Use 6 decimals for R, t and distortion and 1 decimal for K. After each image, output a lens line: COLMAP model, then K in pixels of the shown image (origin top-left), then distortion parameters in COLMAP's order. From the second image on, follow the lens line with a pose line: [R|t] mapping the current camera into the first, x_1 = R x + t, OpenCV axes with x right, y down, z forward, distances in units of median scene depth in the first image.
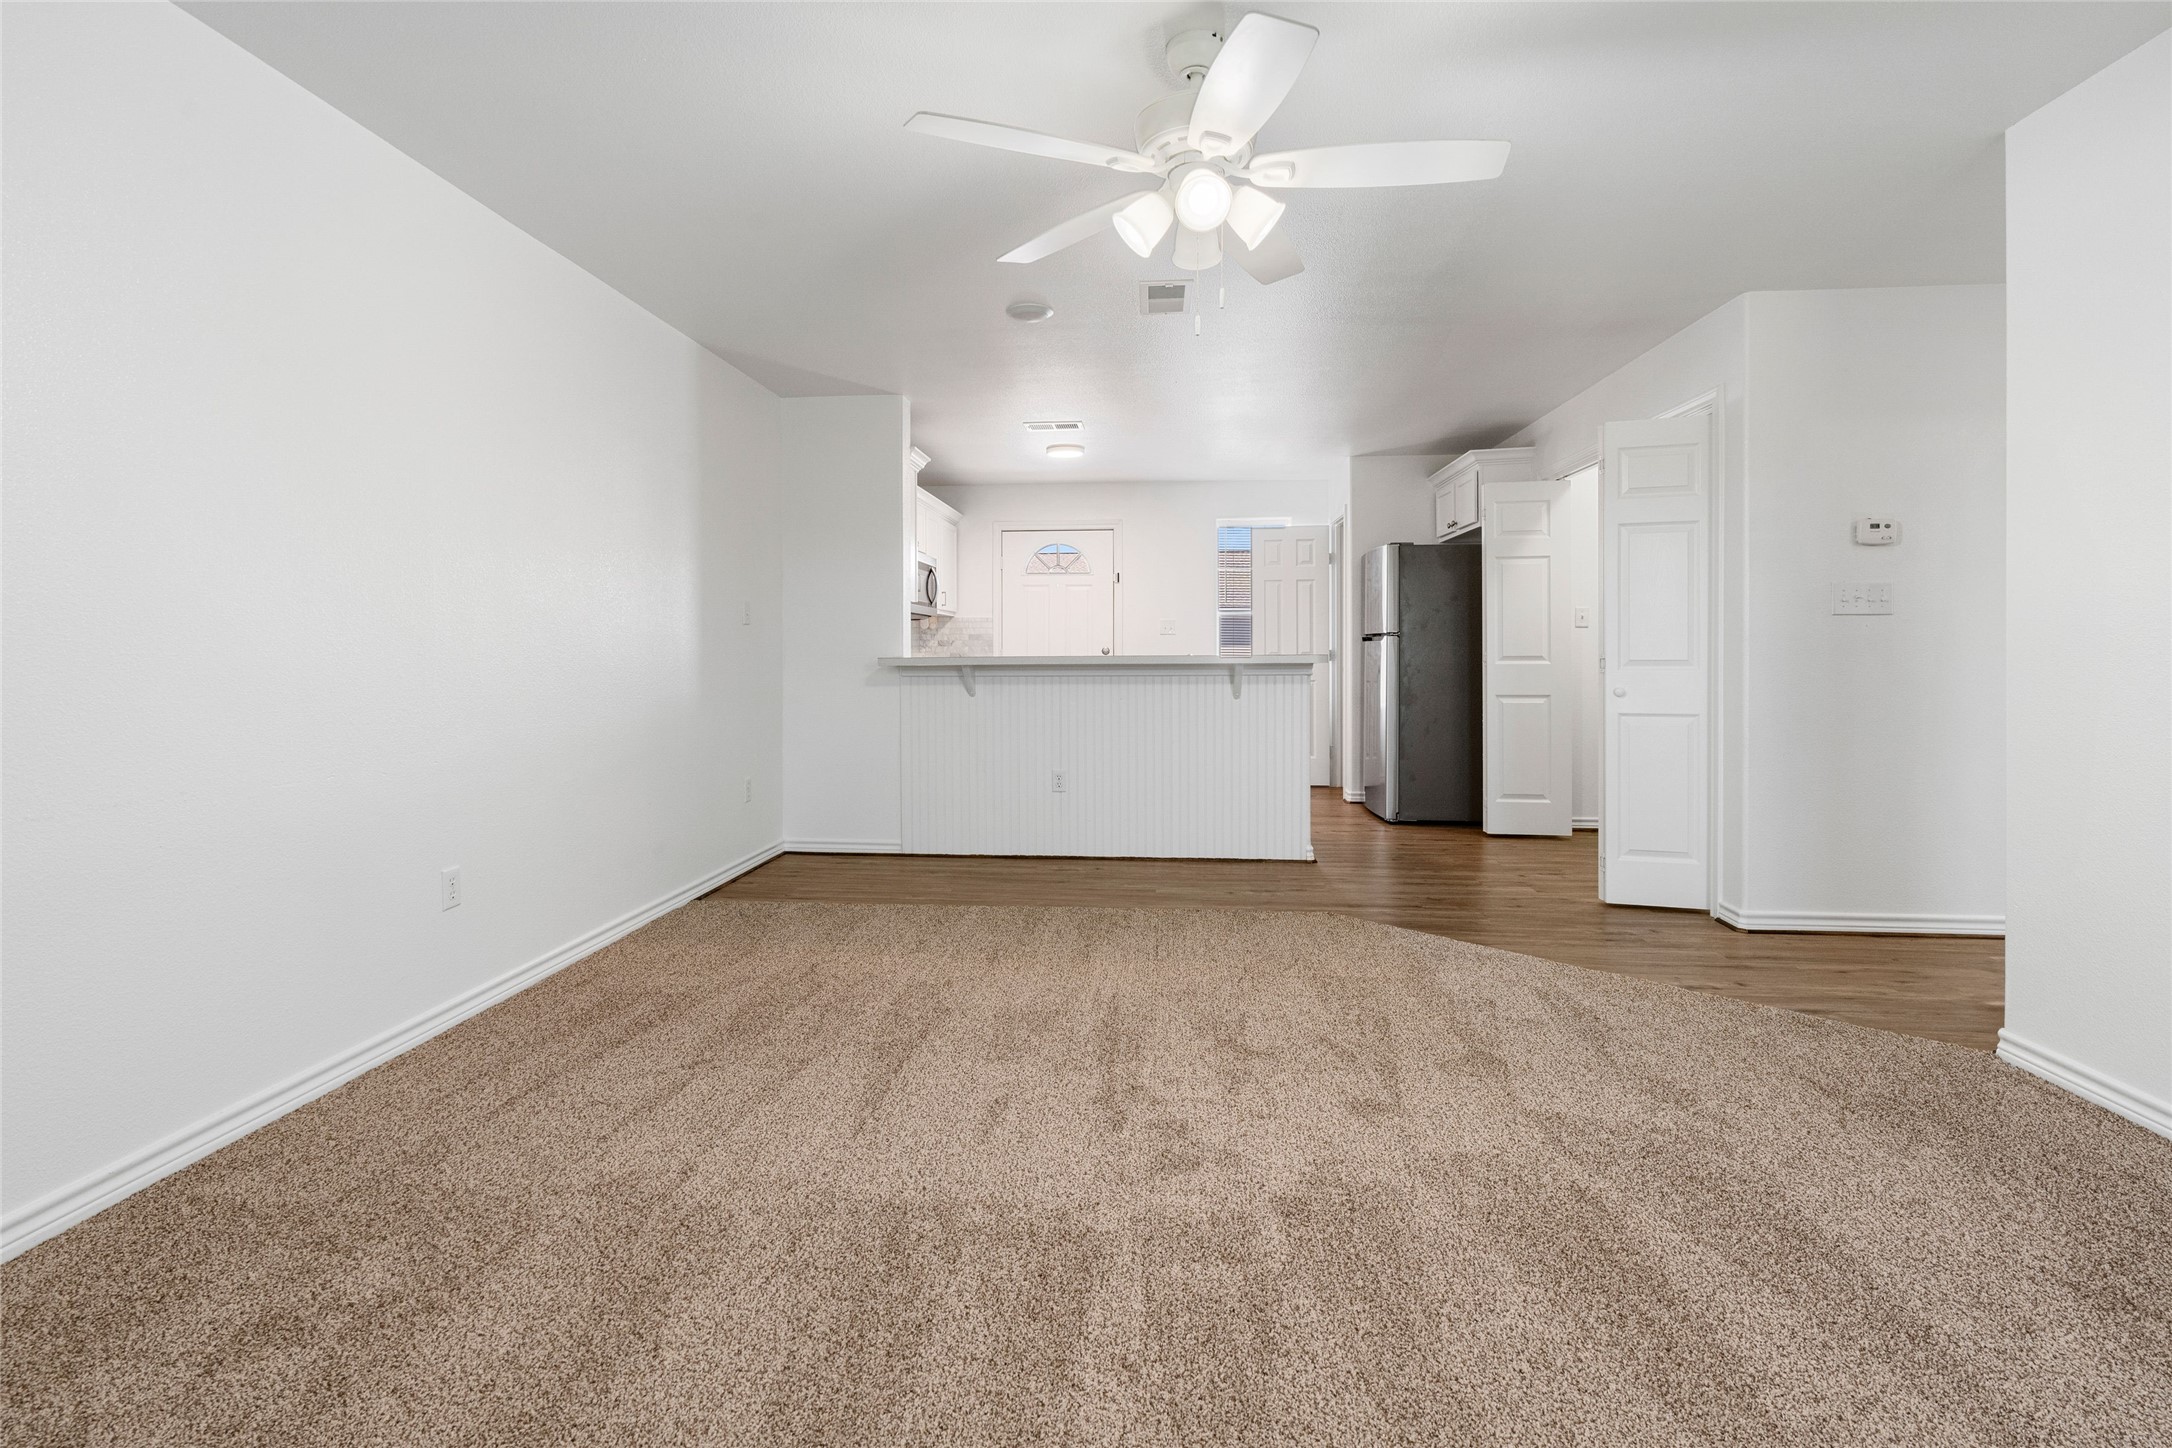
lens RADIAL K [[968.5, 0, 1062.9], [0, 968.5, 634.5], [0, 0, 1]] dist [-0.002822, 0.000952]
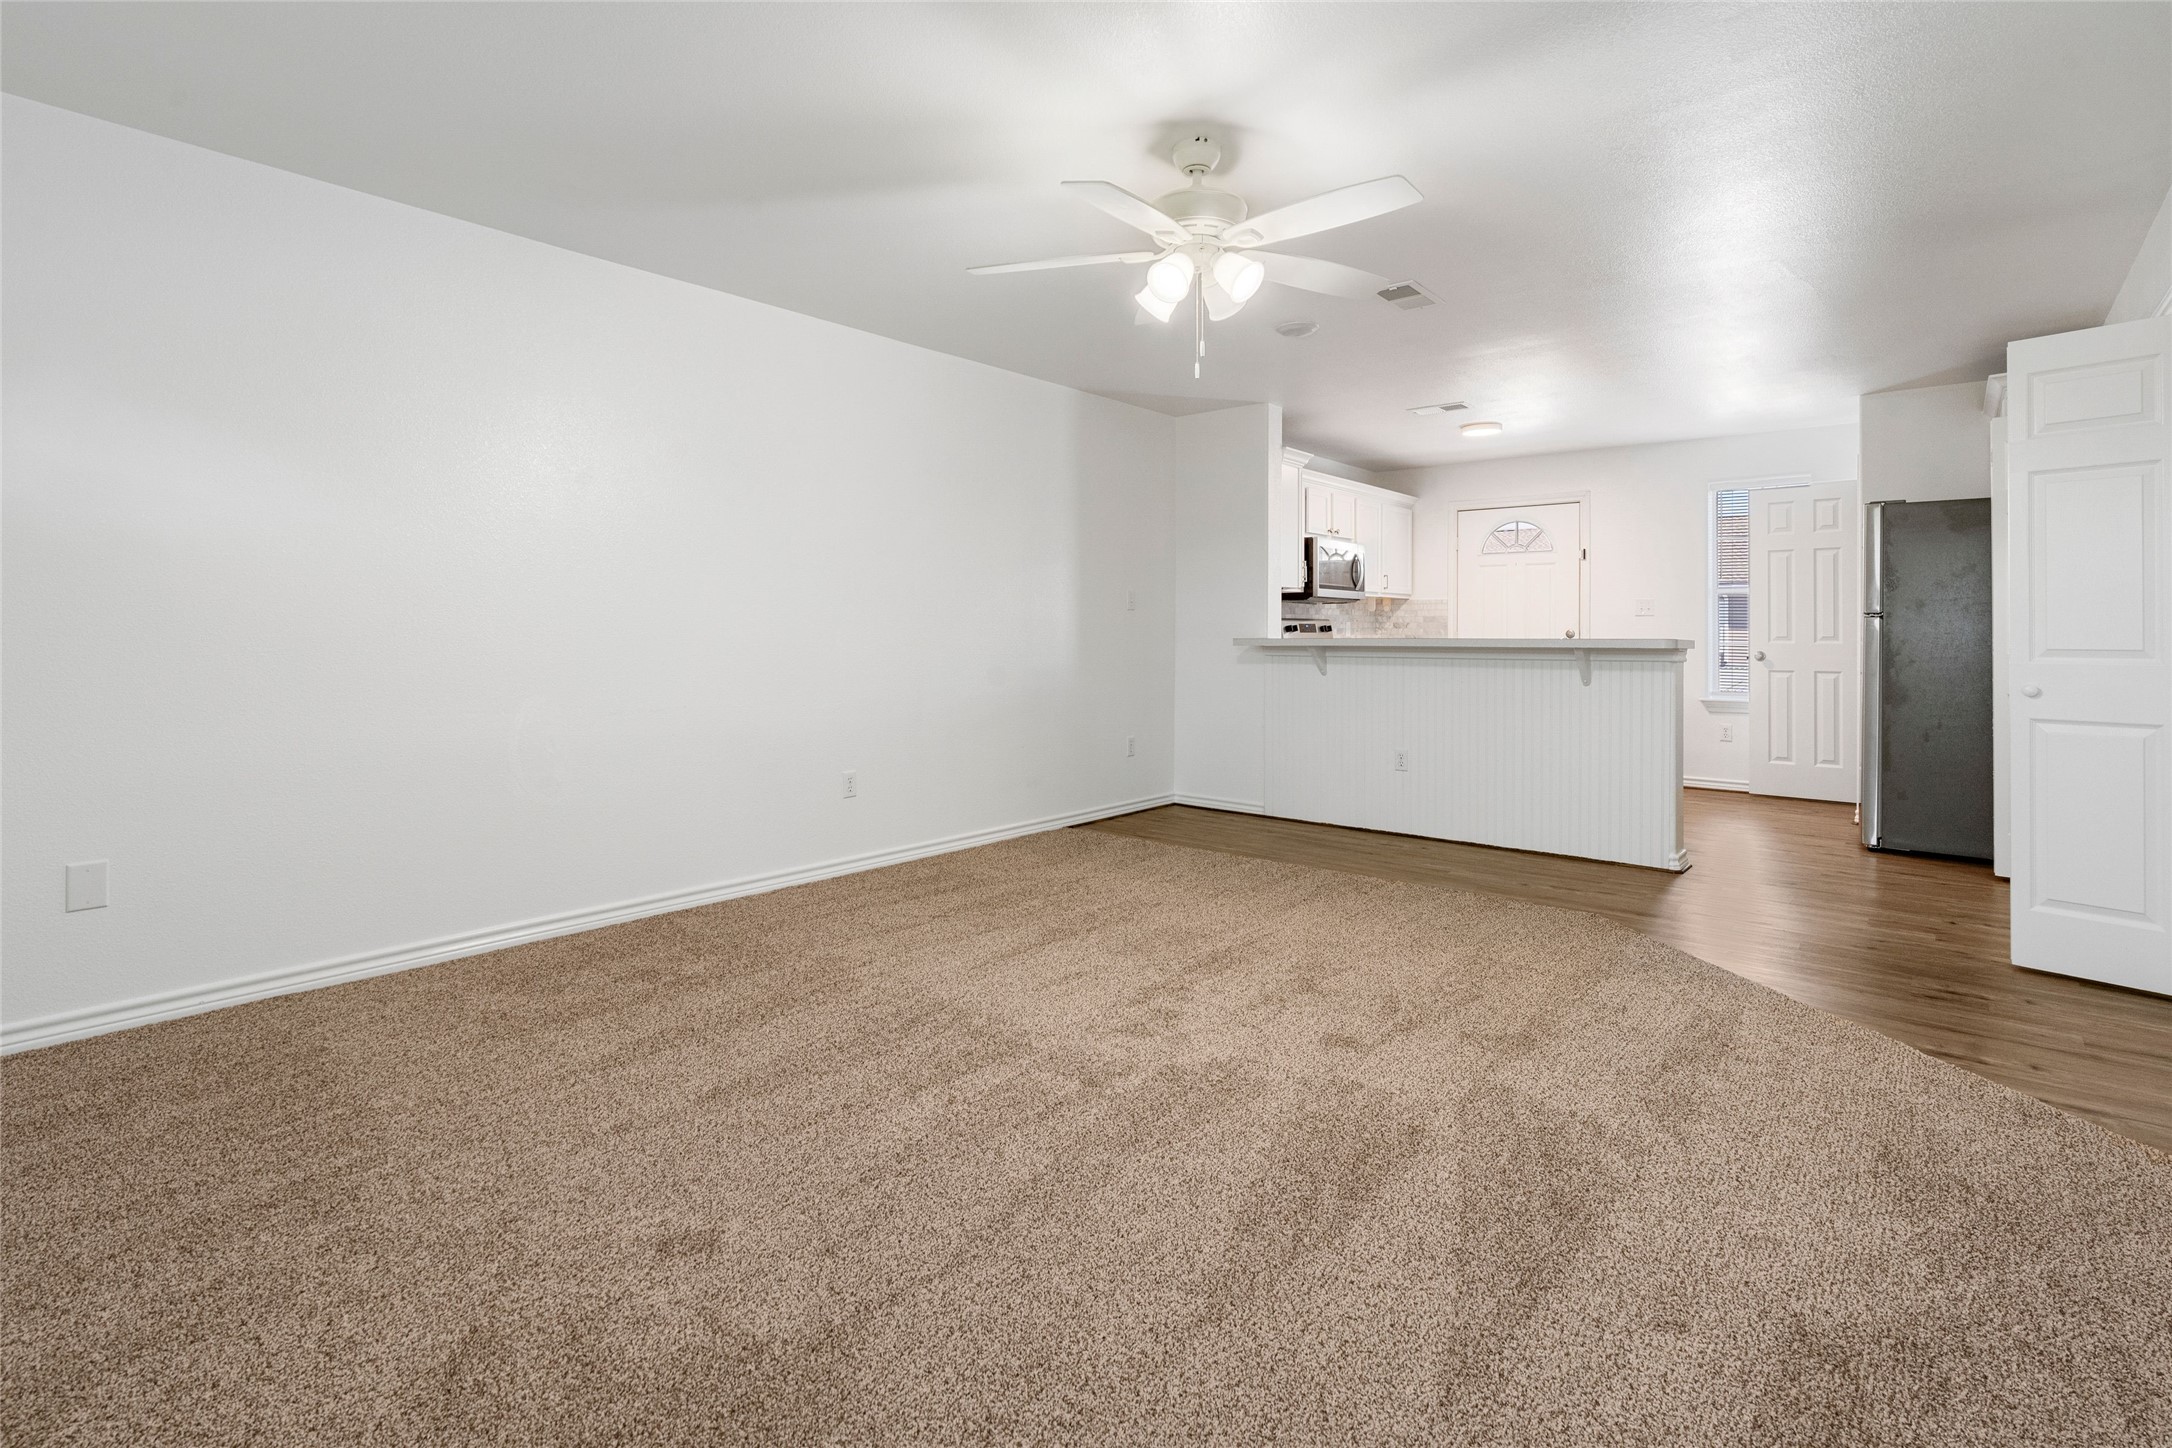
lens RADIAL K [[971.2, 0, 1084.1], [0, 971.2, 600.4], [0, 0, 1]] dist [-0.001643, 0.000413]
pose [[0.830793, -0.012932, -0.556431, 0.318415], [0.004183, 0.999847, -0.016992, -0.002095], [0.556566, 0.011789, 0.830720, -0.048387]]
